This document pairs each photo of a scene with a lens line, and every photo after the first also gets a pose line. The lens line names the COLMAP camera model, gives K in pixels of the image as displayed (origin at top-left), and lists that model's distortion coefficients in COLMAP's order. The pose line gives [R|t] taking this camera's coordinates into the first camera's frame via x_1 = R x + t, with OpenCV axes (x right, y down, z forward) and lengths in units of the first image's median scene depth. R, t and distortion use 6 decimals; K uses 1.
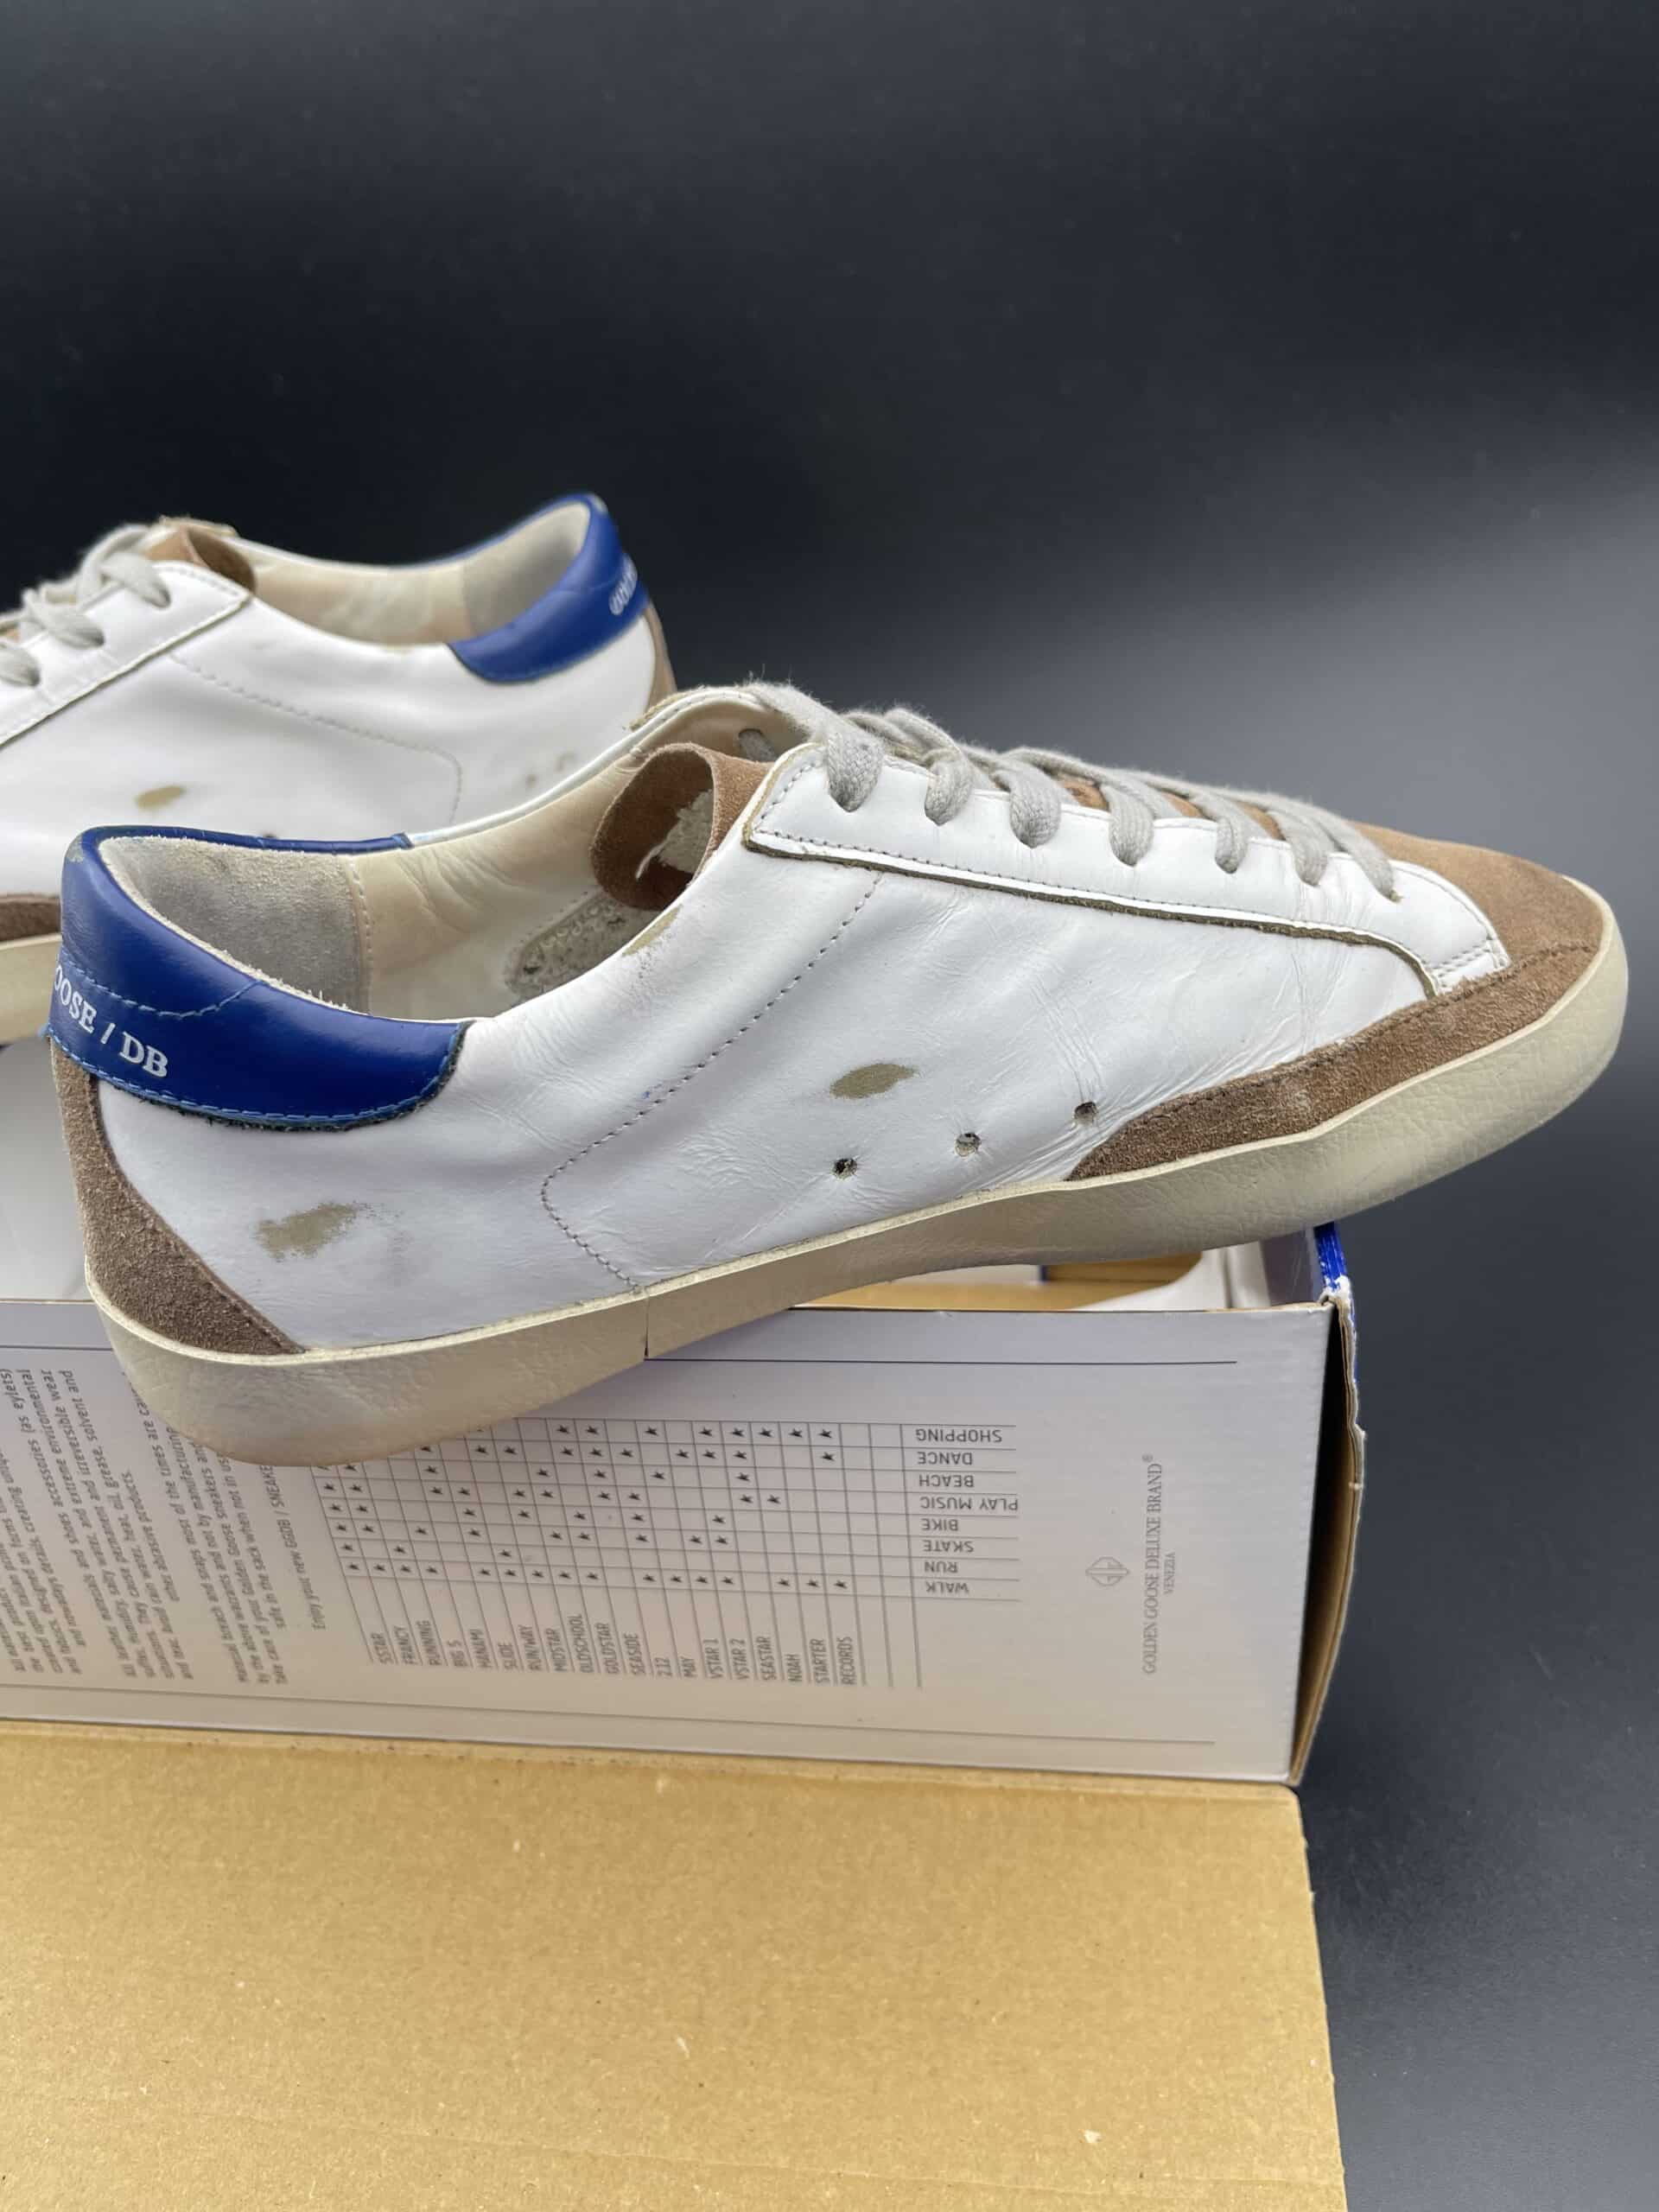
lens RADIAL K [[1673.0, 0, 850.5], [0, 1673.0, 1102.2], [0, 0, 1]] dist [0.017291, -0.037077]
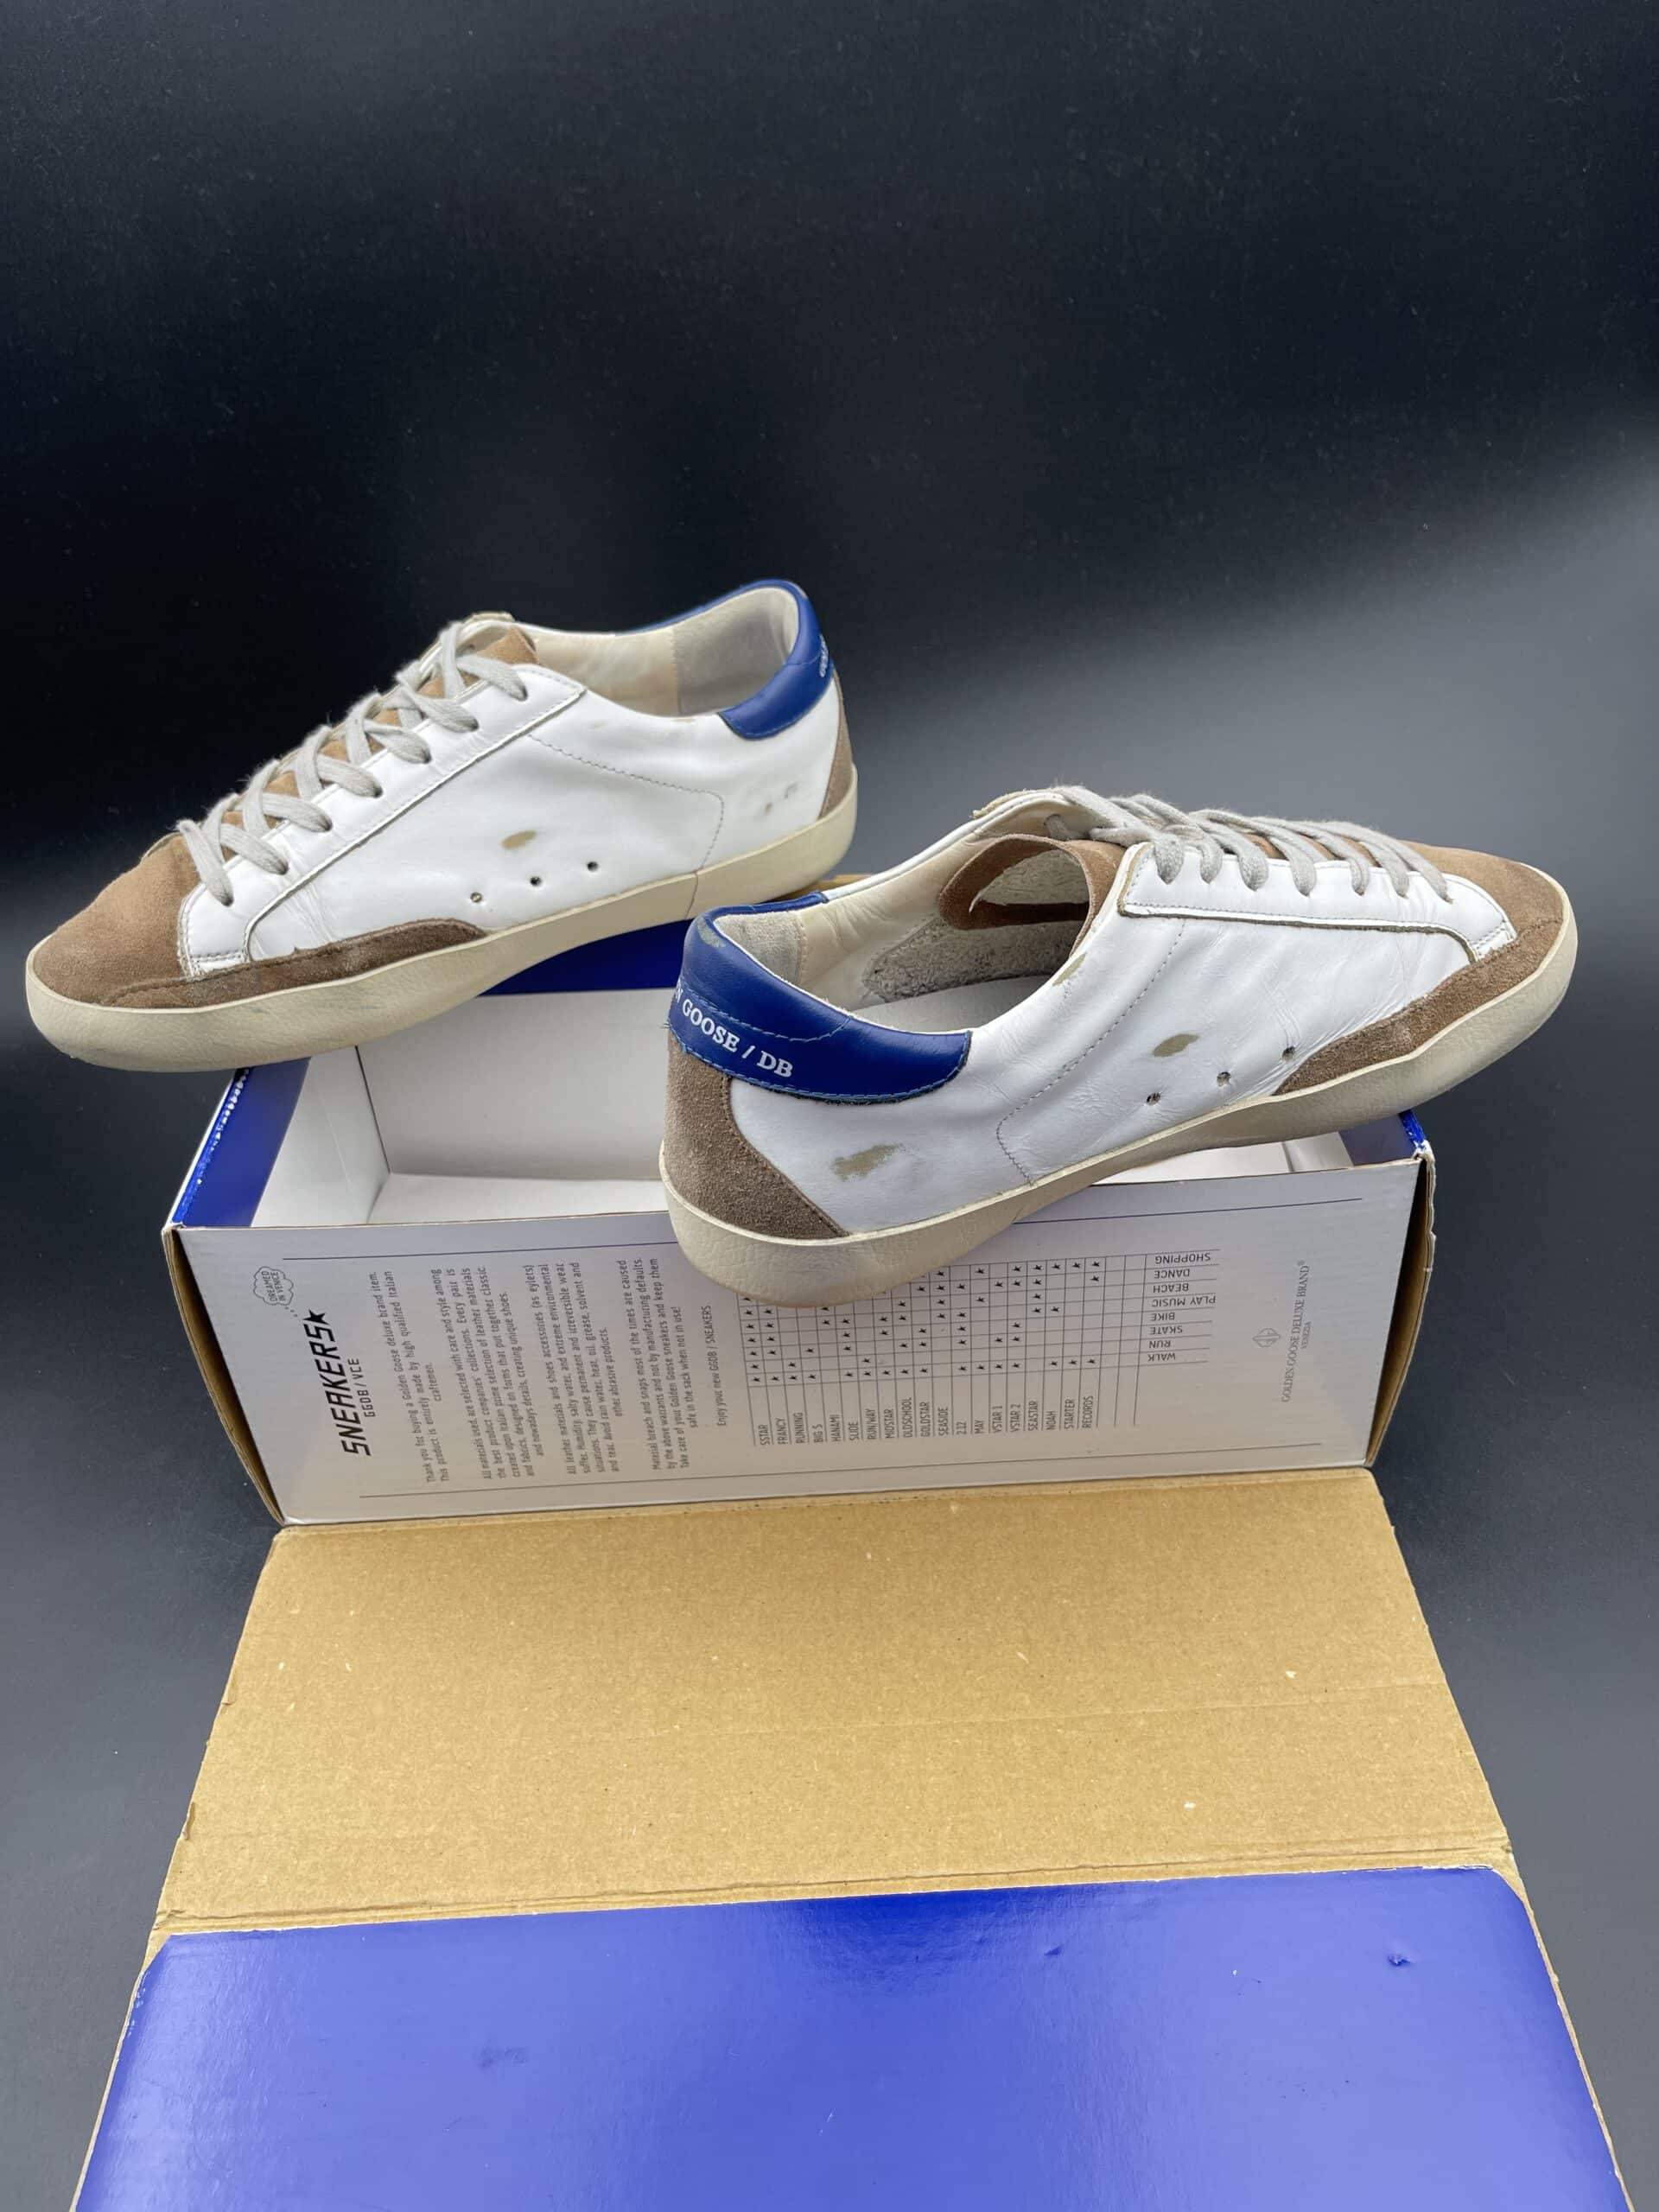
lens RADIAL K [[1673.0, 0, 835.0], [0, 1673.0, 1114.2], [0, 0, 1]] dist [0.017291, -0.037077]
pose [[0.990102, -0.068178, 0.122677, -0.400388], [0.056067, 0.993446, 0.099603, -0.097793], [-0.128663, -0.091739, 0.987436, -0.441876]]
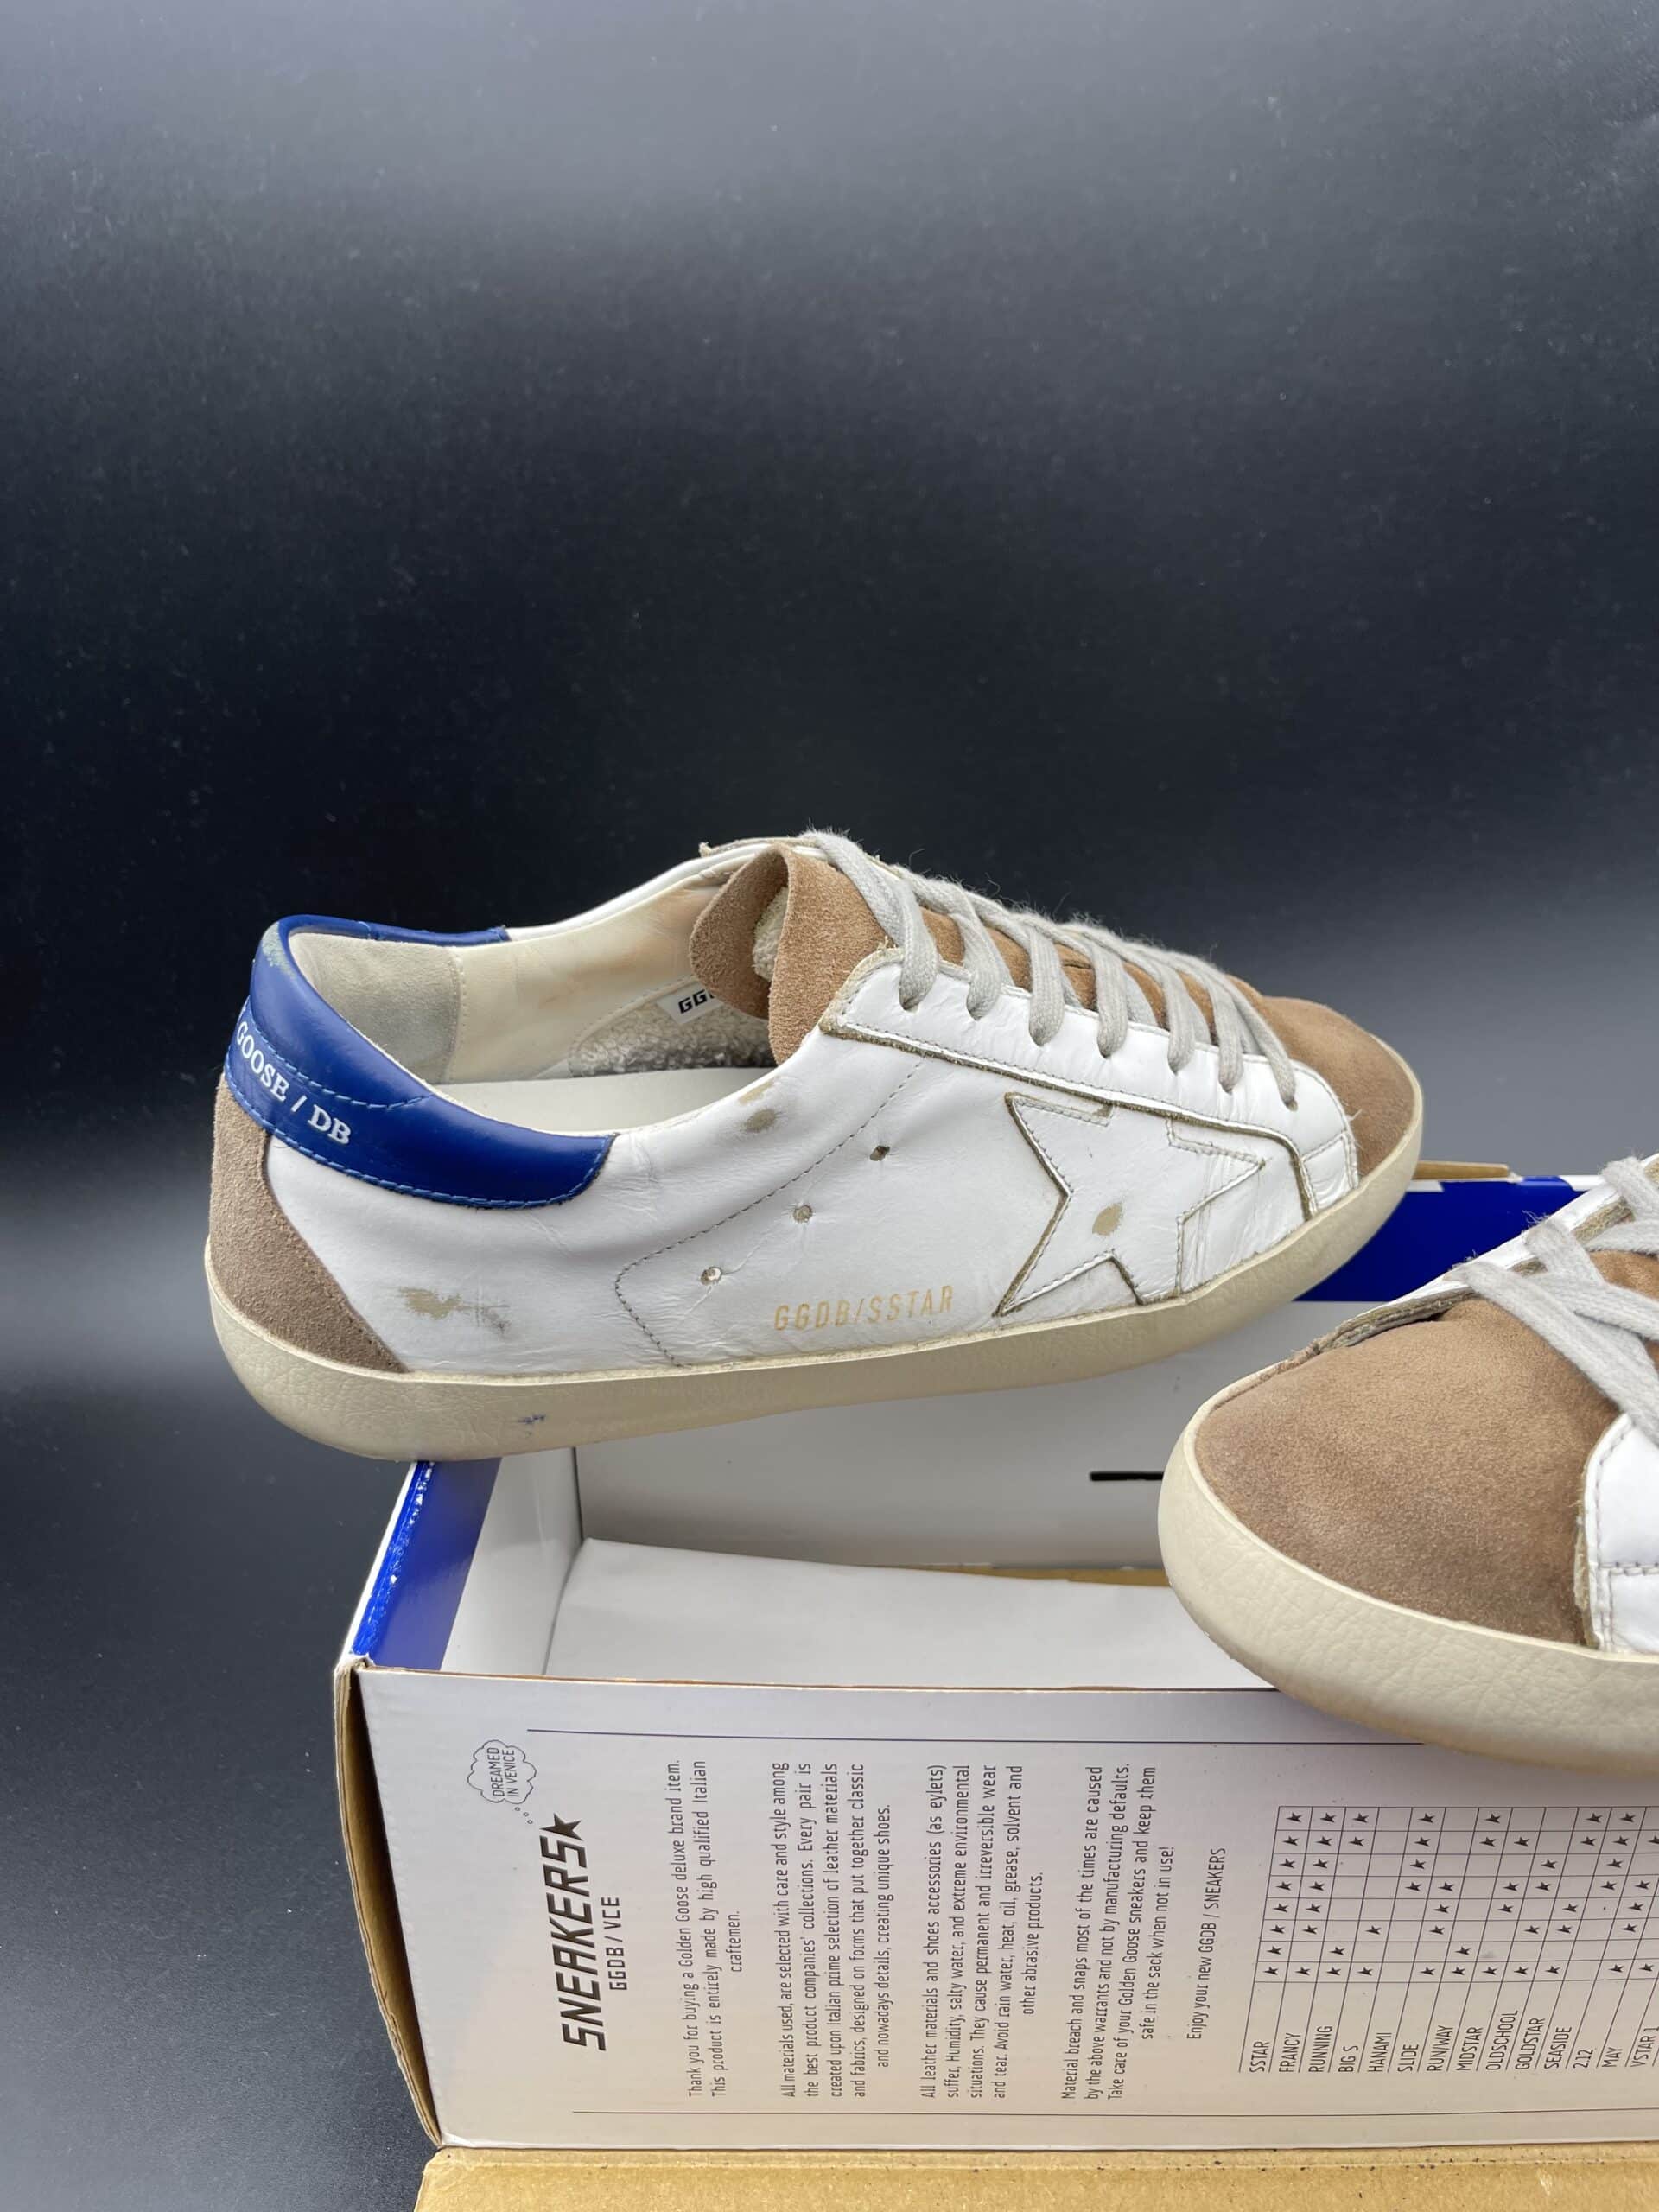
lens RADIAL K [[1673.0, 0, 824.8], [0, 1673.0, 1118.9], [0, 0, 1]] dist [0.017291, -0.037077]
pose [[0.992947, 0.007500, 0.118318, -0.649387], [0.001835, 0.996905, -0.078590, -0.100840], [-0.118541, 0.078253, 0.989861, 0.127228]]
